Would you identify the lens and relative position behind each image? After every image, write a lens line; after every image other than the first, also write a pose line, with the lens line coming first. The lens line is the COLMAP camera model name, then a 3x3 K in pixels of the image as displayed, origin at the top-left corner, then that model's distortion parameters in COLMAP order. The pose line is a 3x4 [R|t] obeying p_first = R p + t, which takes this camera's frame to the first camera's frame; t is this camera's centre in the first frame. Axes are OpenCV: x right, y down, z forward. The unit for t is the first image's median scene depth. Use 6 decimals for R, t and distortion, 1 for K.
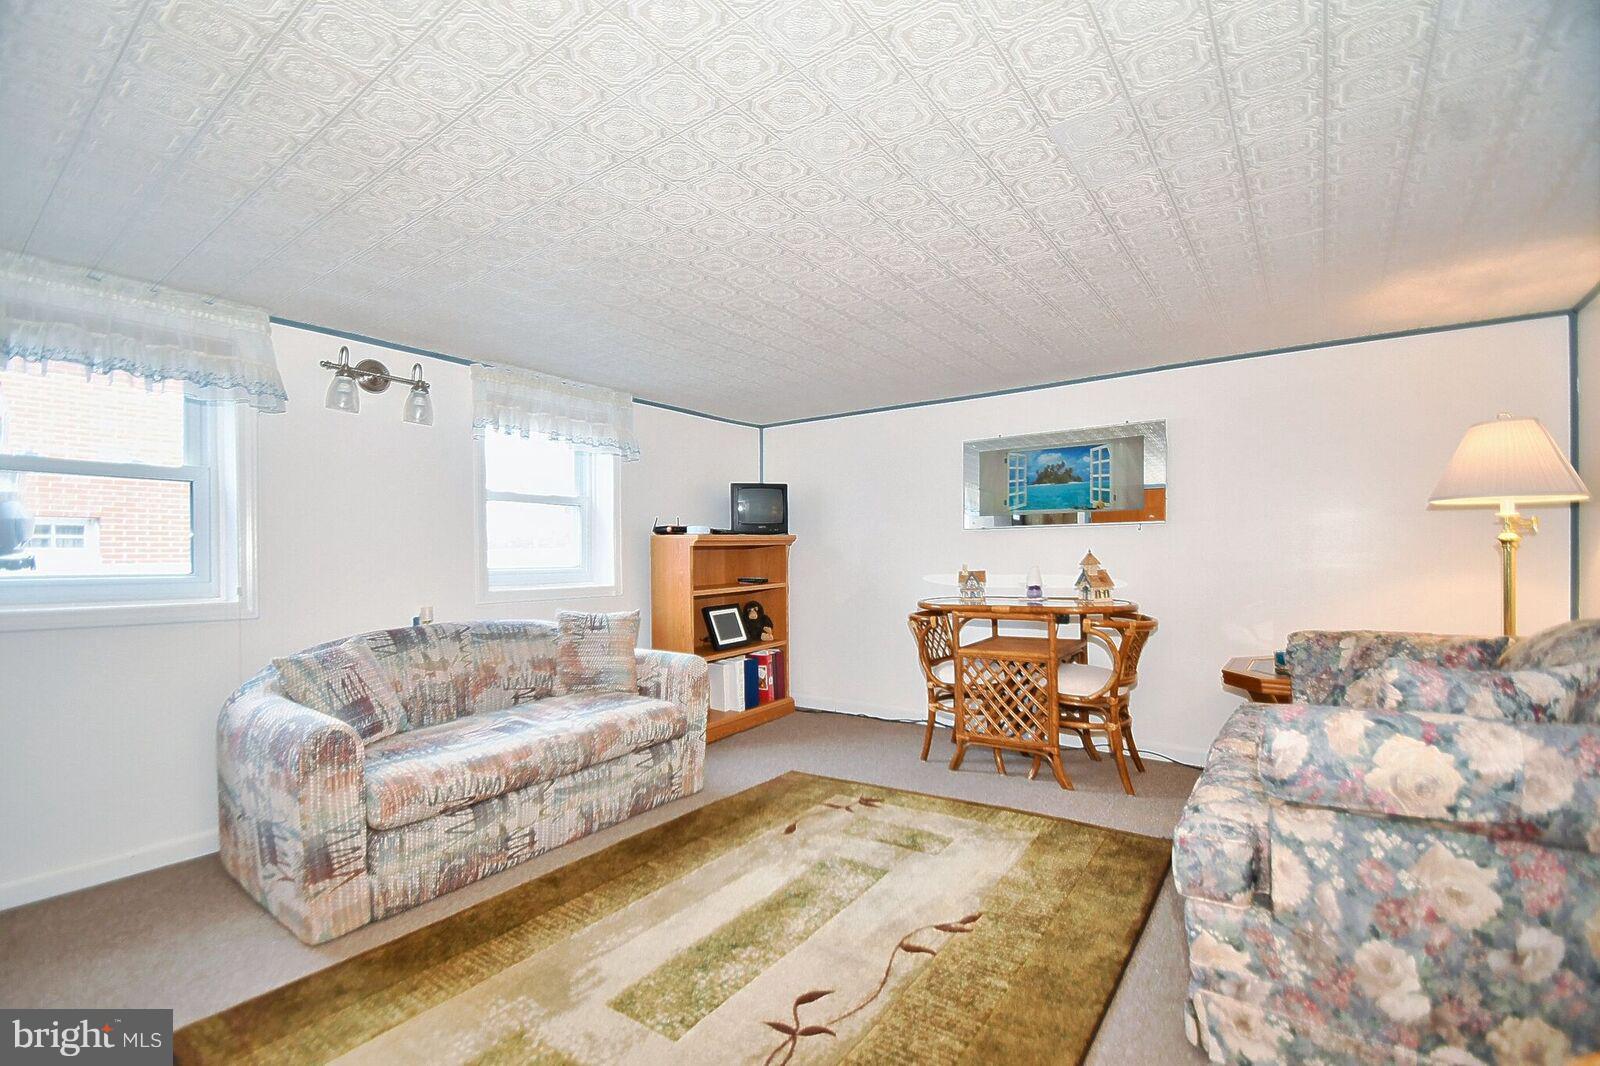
lens RADIAL K [[699.6, 0, 783.5], [0, 699.6, 554.9], [0, 0, 1]] dist [0.015250, -0.016582]
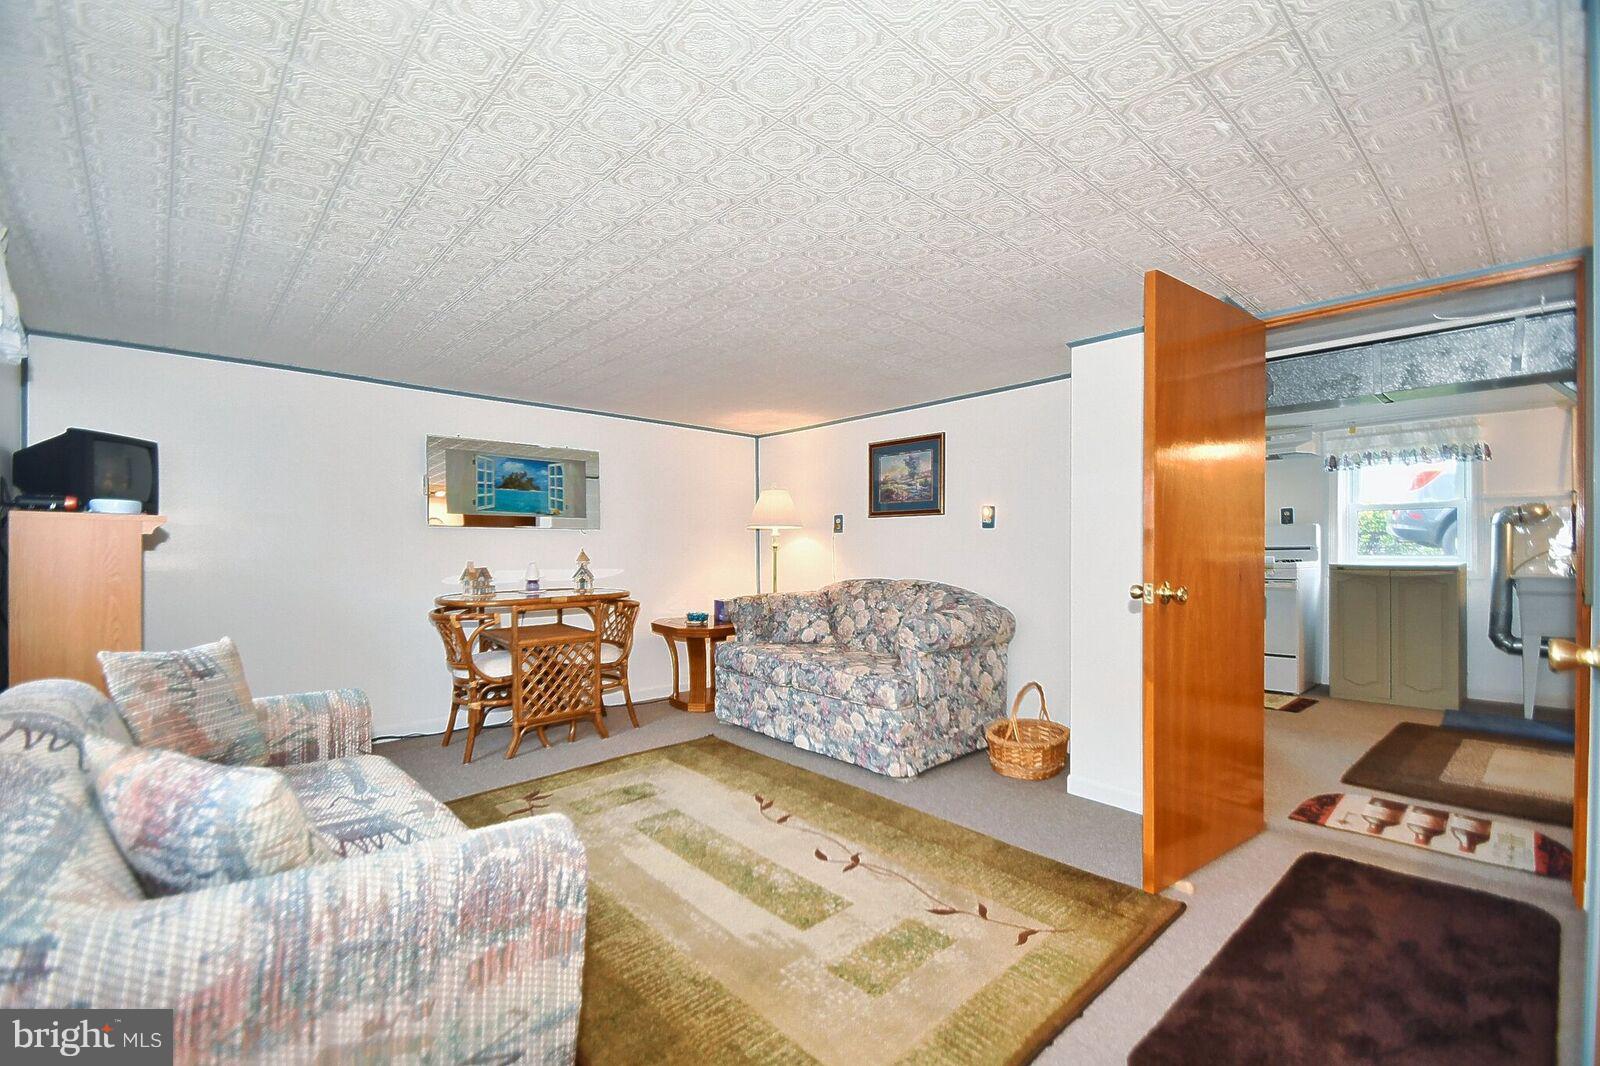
lens RADIAL K [[699.6, 0, 783.5], [0, 699.6, 554.9], [0, 0, 1]] dist [0.015250, -0.016582]
pose [[0.200136, 0.003987, 0.979760, -0.791801], [-0.000843, 0.999992, -0.003897, 0.008922], [-0.979768, -0.000046, 0.200137, 0.446406]]
